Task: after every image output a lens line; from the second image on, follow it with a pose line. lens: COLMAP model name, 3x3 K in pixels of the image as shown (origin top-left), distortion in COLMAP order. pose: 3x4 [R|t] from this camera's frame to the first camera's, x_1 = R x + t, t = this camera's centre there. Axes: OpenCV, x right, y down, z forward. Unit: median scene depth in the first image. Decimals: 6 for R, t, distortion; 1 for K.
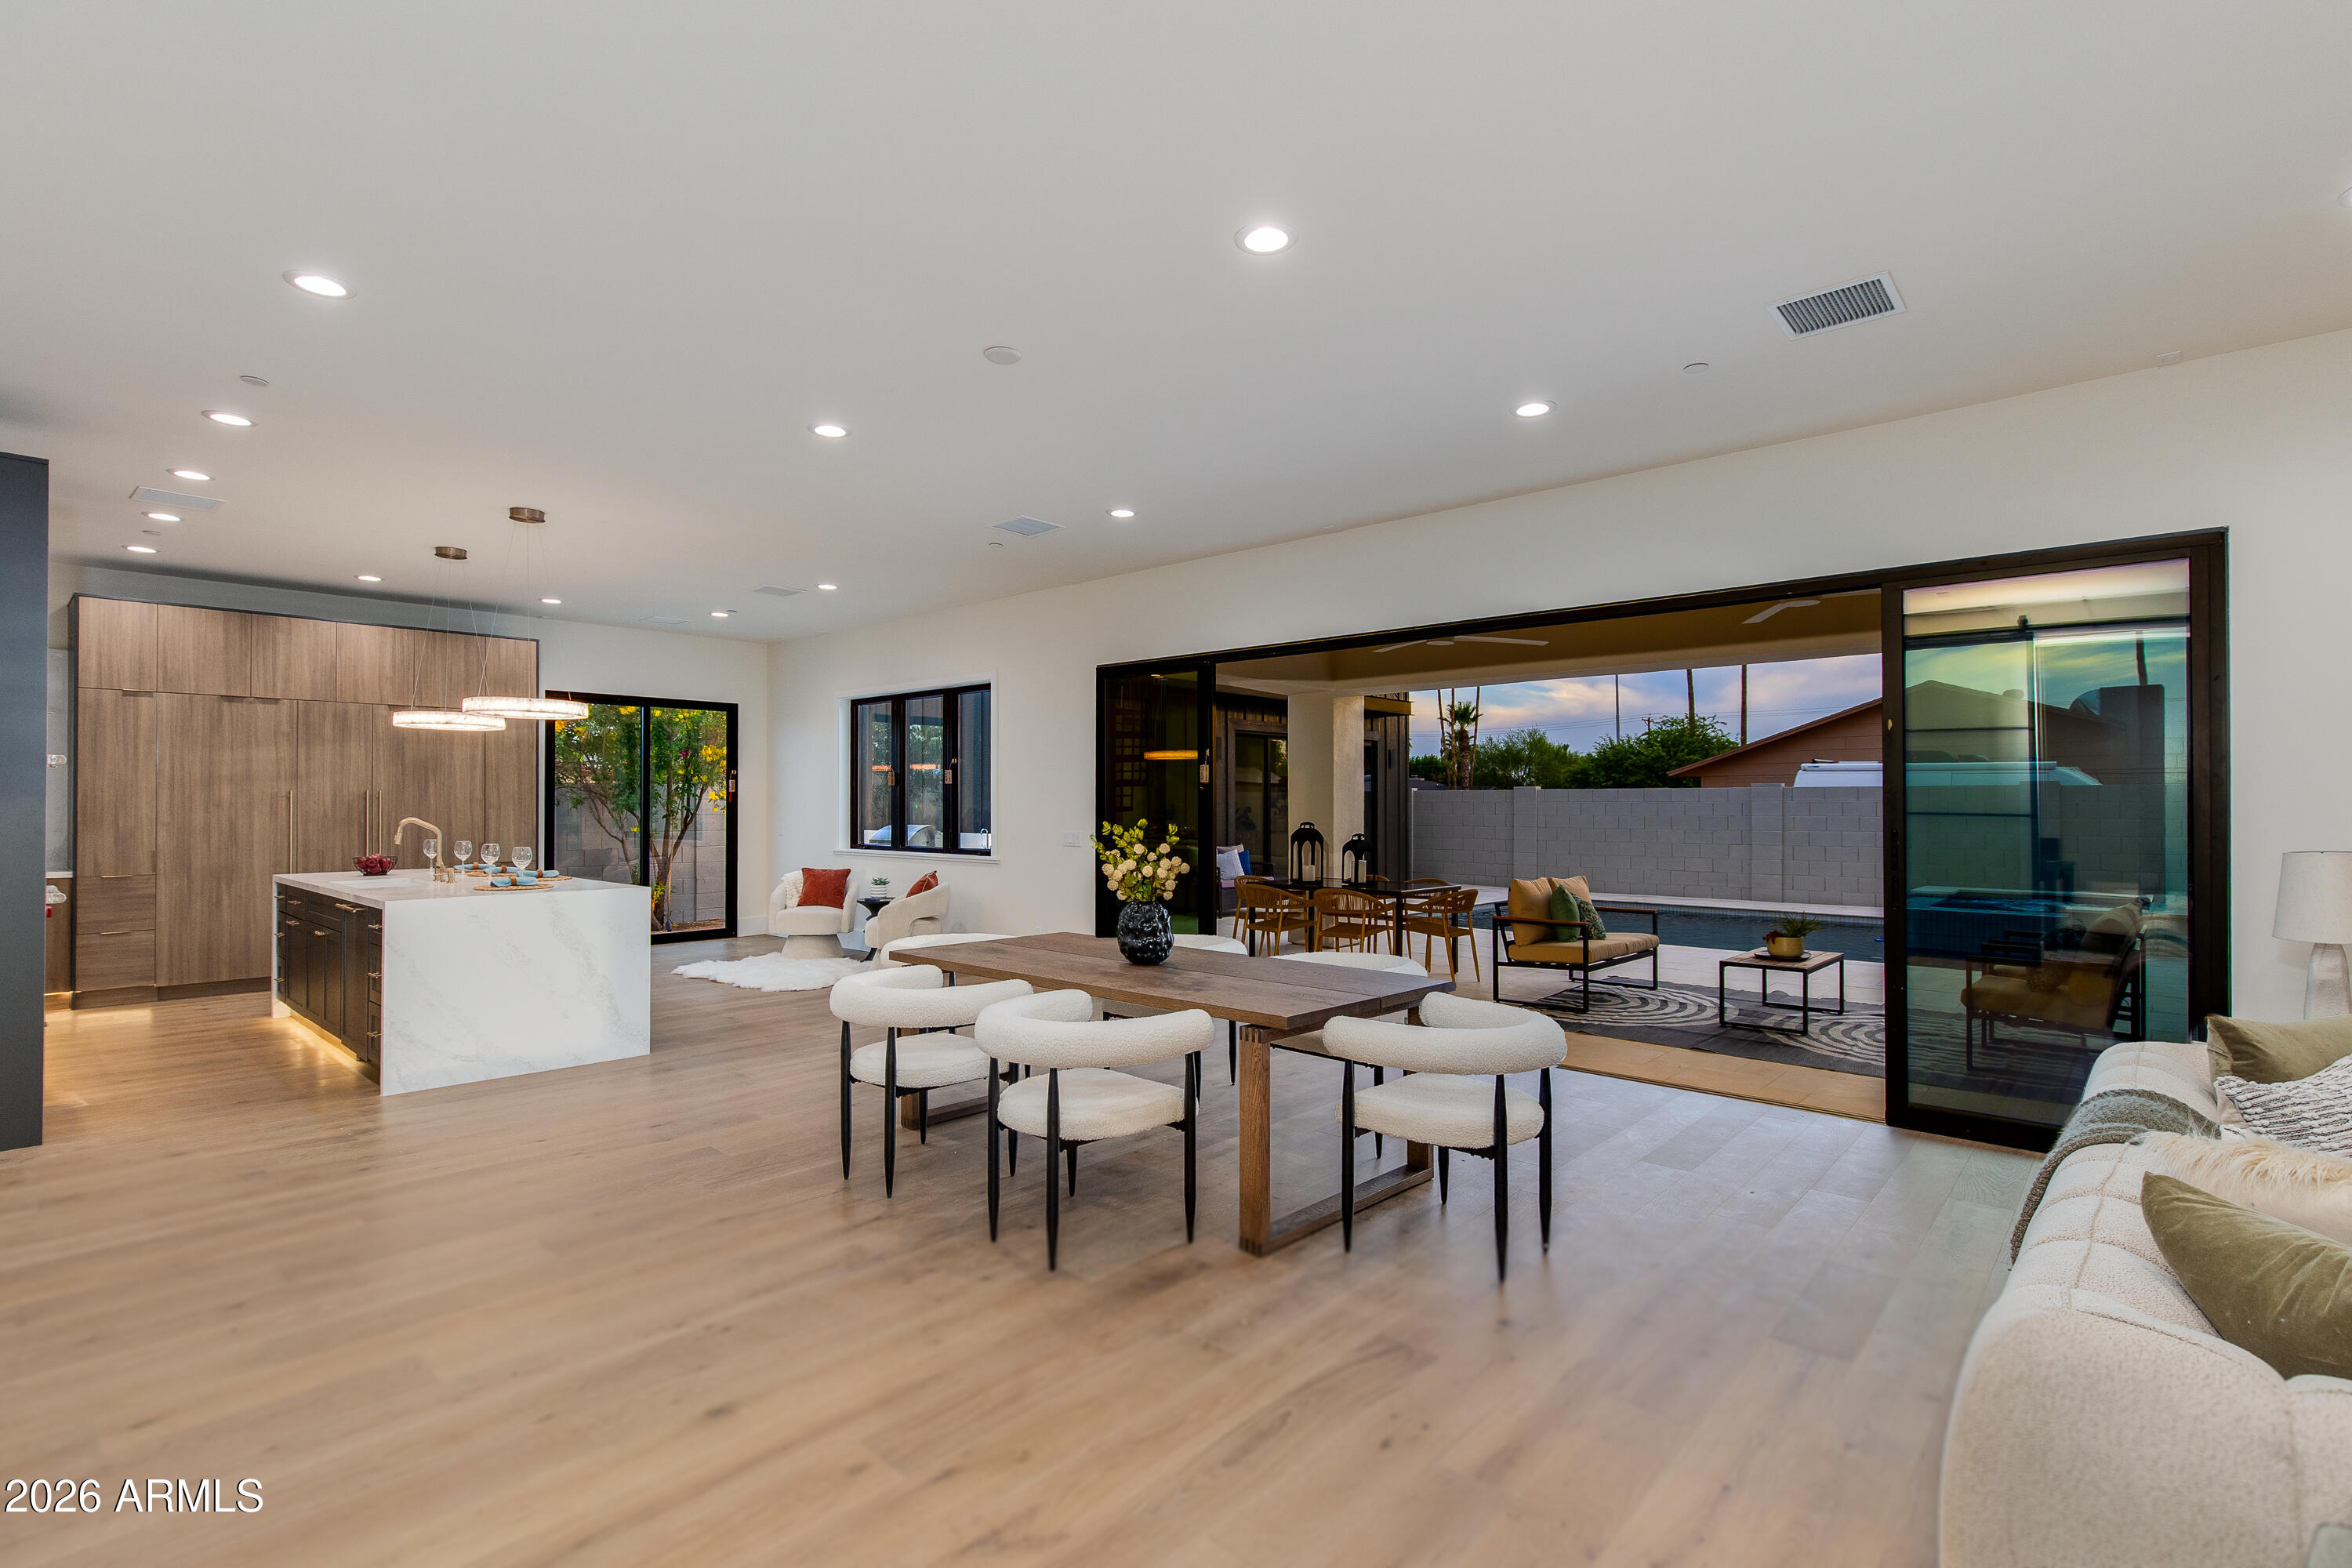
lens RADIAL K [[1099.9, 0, 1167.5], [0, 1099.9, 790.0], [0, 0, 1]] dist [0.006829, -0.000050]
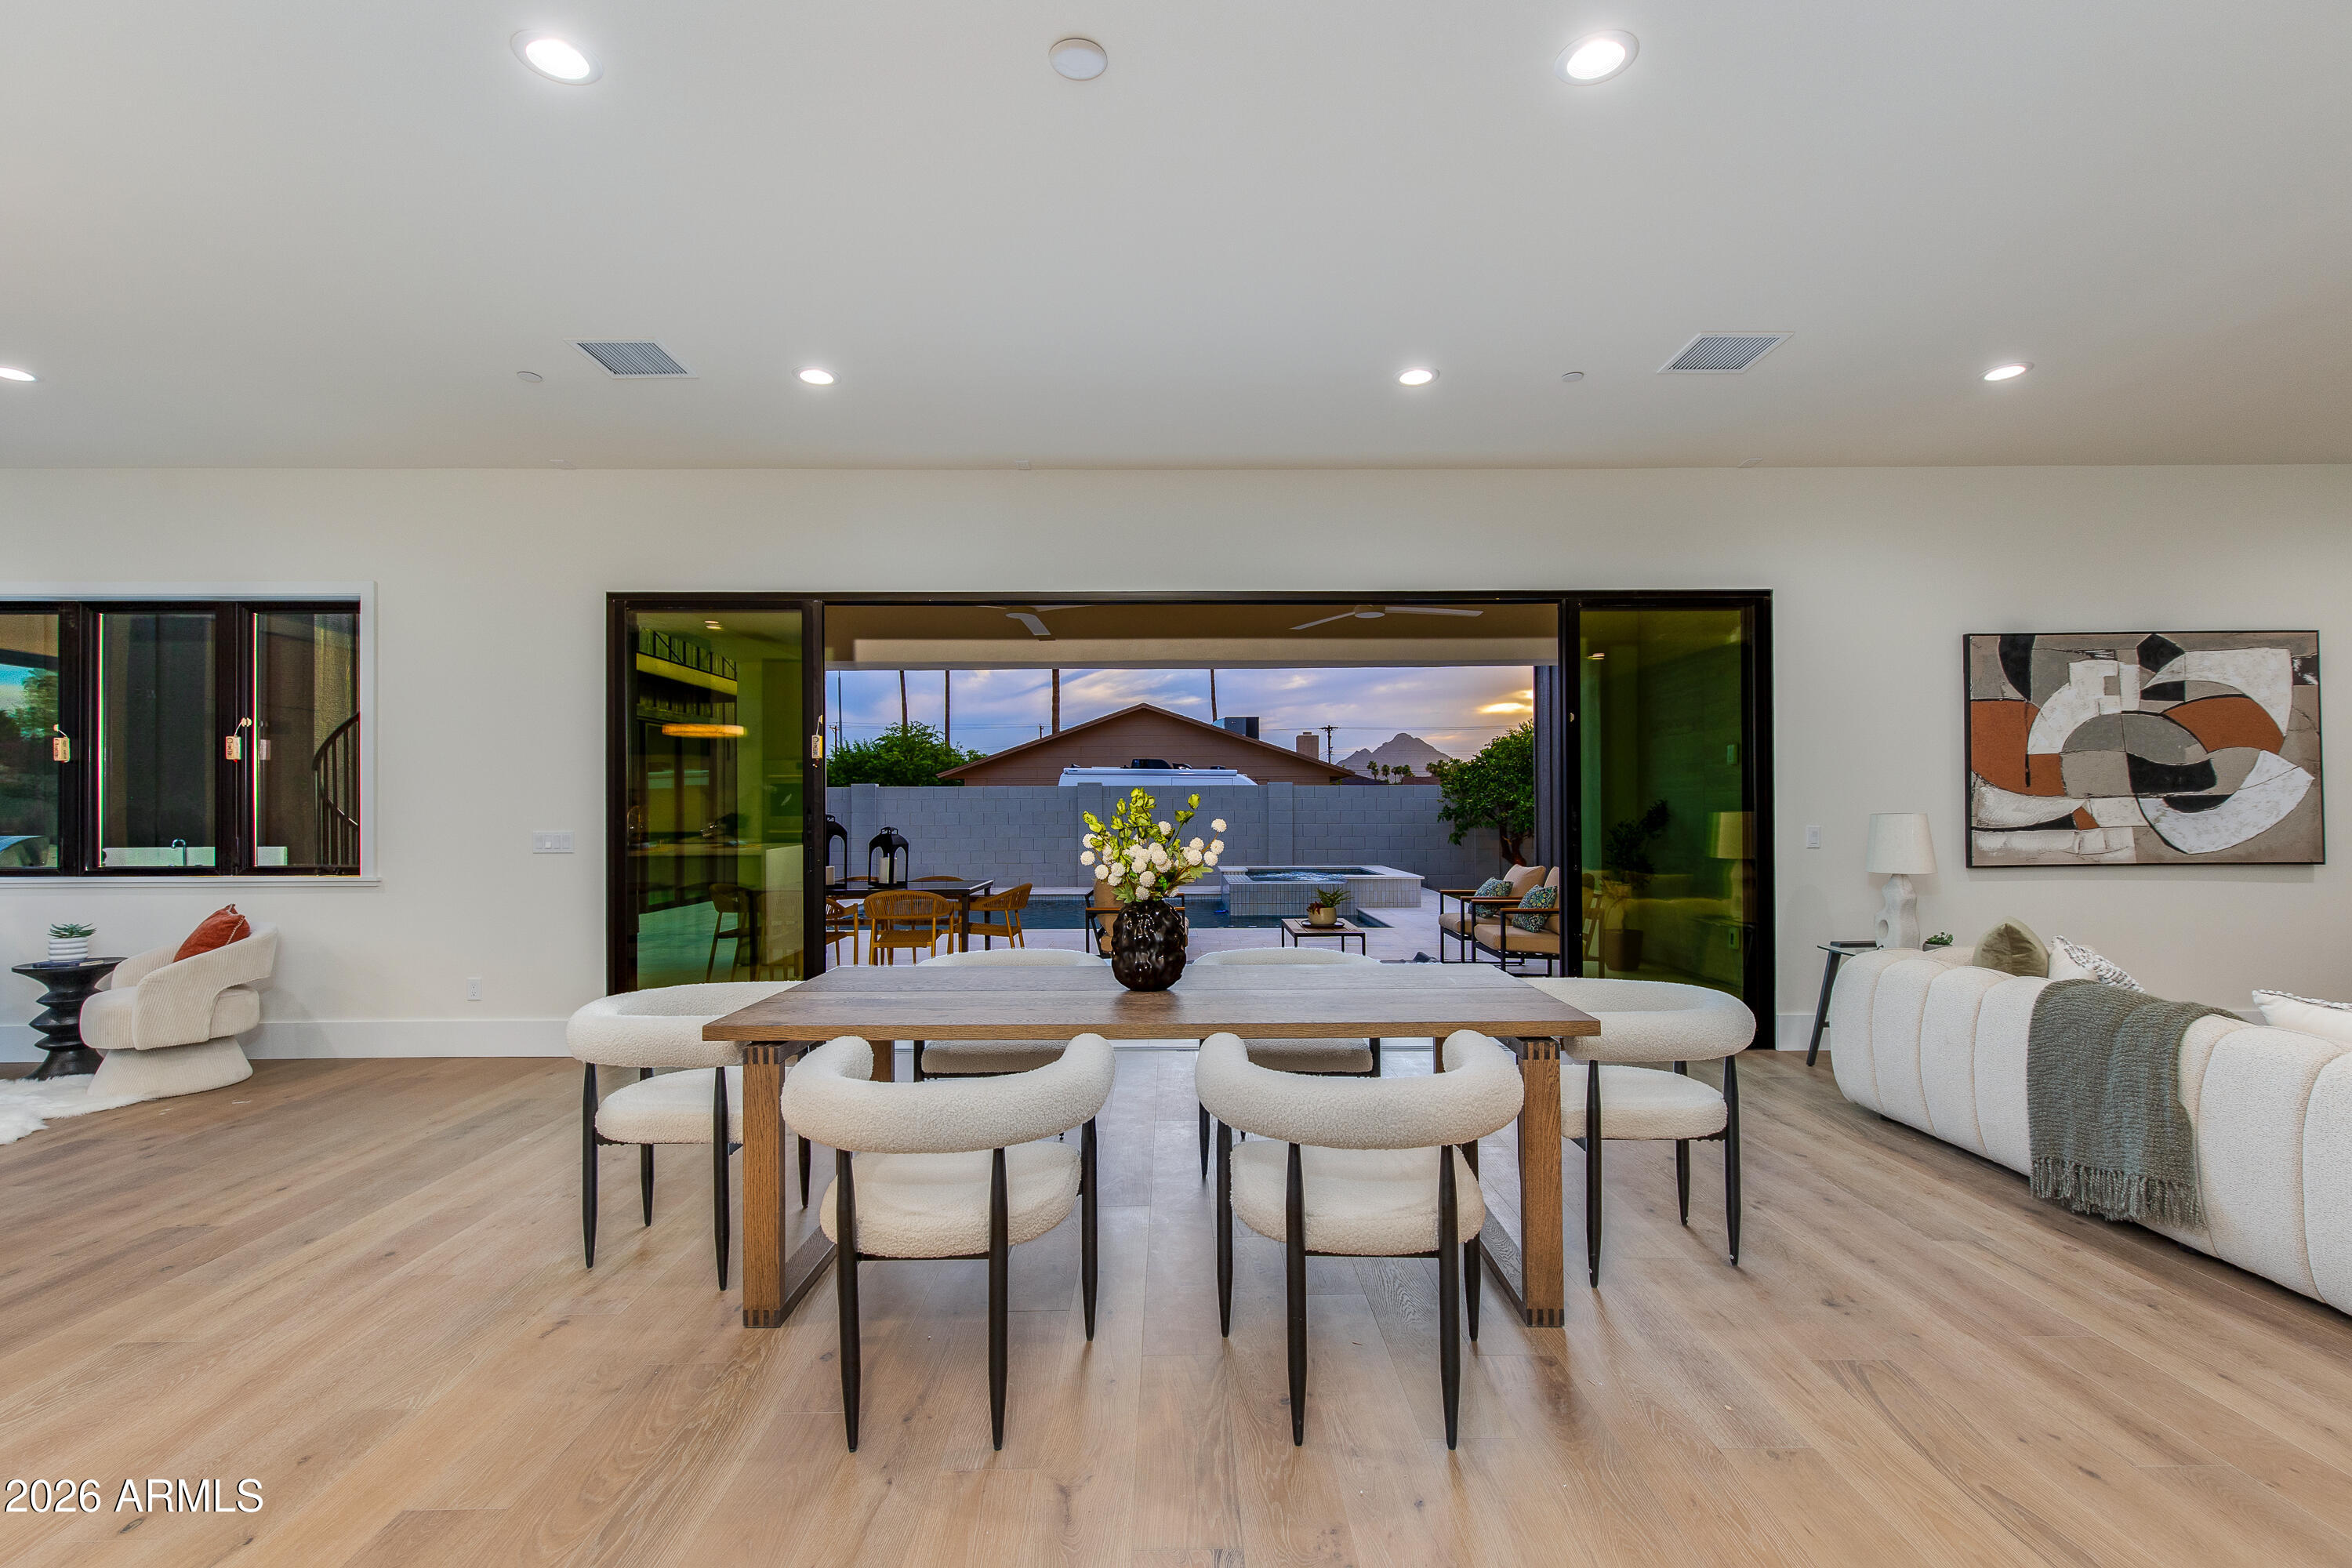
lens RADIAL K [[1044.6, 0, 1181.9], [0, 1044.6, 801.9], [0, 0, 1]] dist [0.000800, -0.000025]
pose [[0.729372, -0.000447, 0.684117, -0.313423], [-0.002854, 0.999989, 0.003696, 0.019970], [-0.684112, -0.004648, 0.729363, 0.326719]]
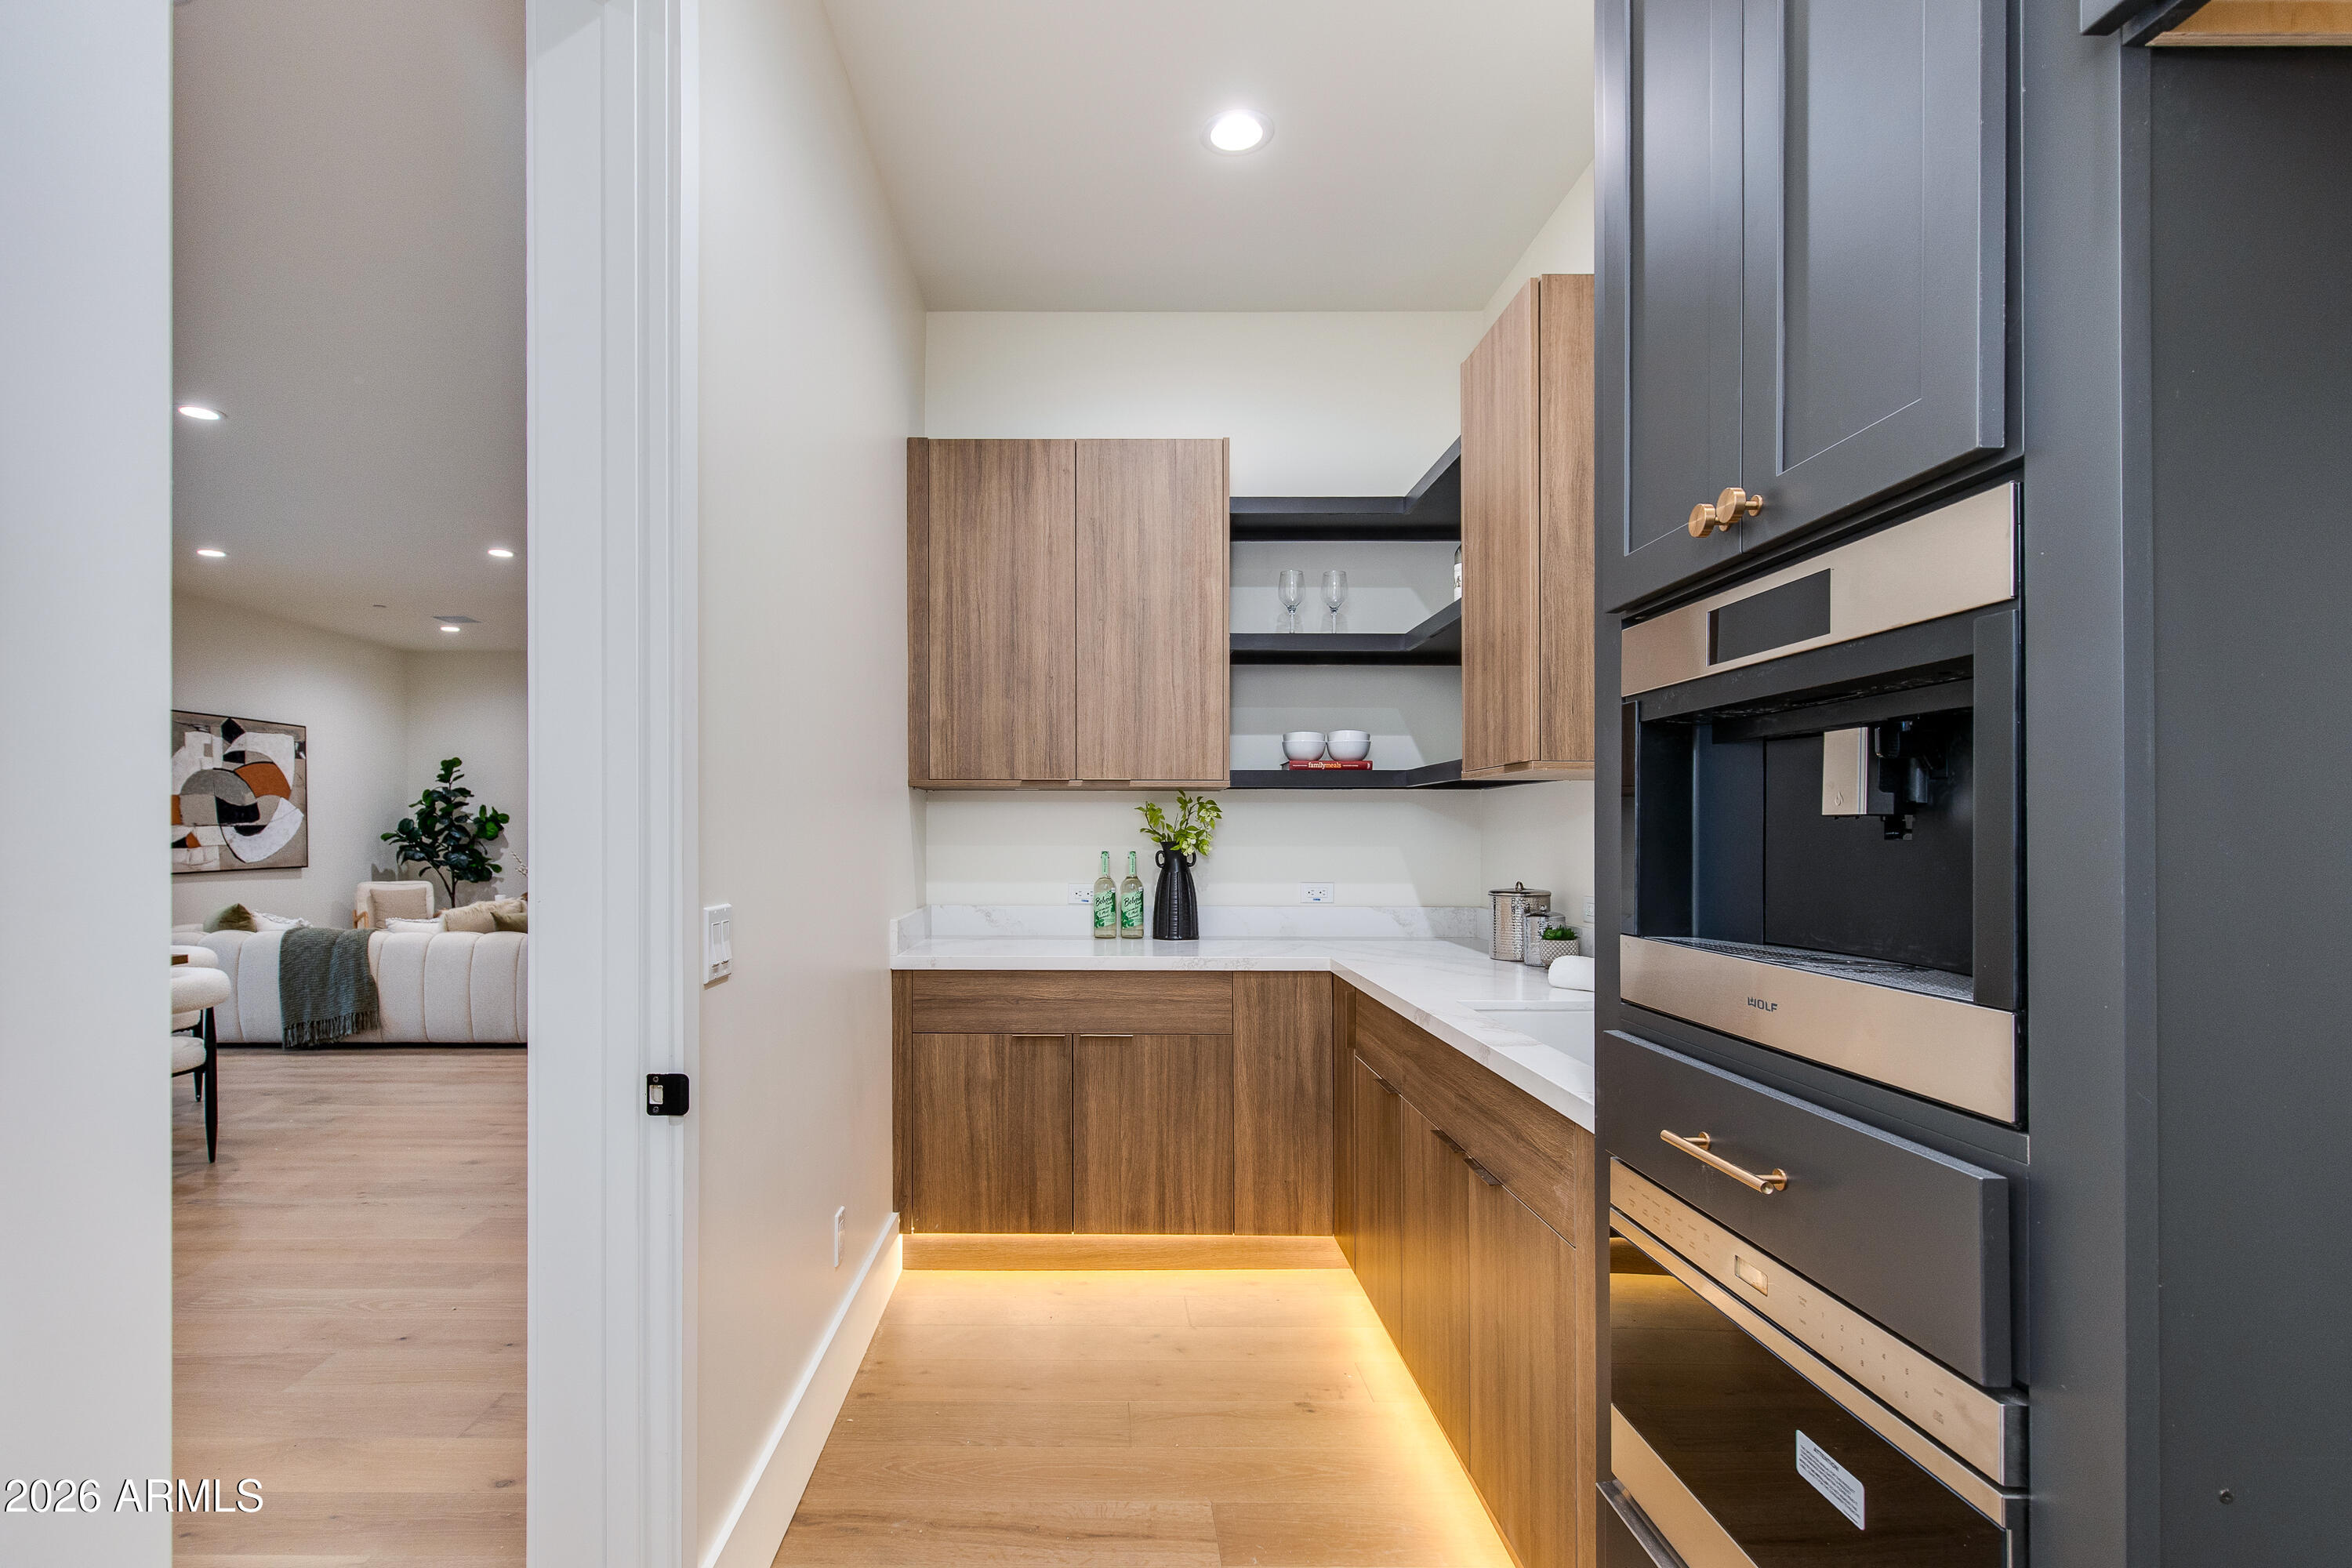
lens RADIAL K [[1141.0, 0, 1174.3], [0, 1141.0, 832.1], [0, 0, 1]] dist [0.003934, 0.000404]
pose [[-0.728198, -0.002575, 0.685362, -0.934553], [-0.010361, 0.999920, -0.007251, 0.022335], [-0.685288, -0.012382, -0.728166, 0.619572]]
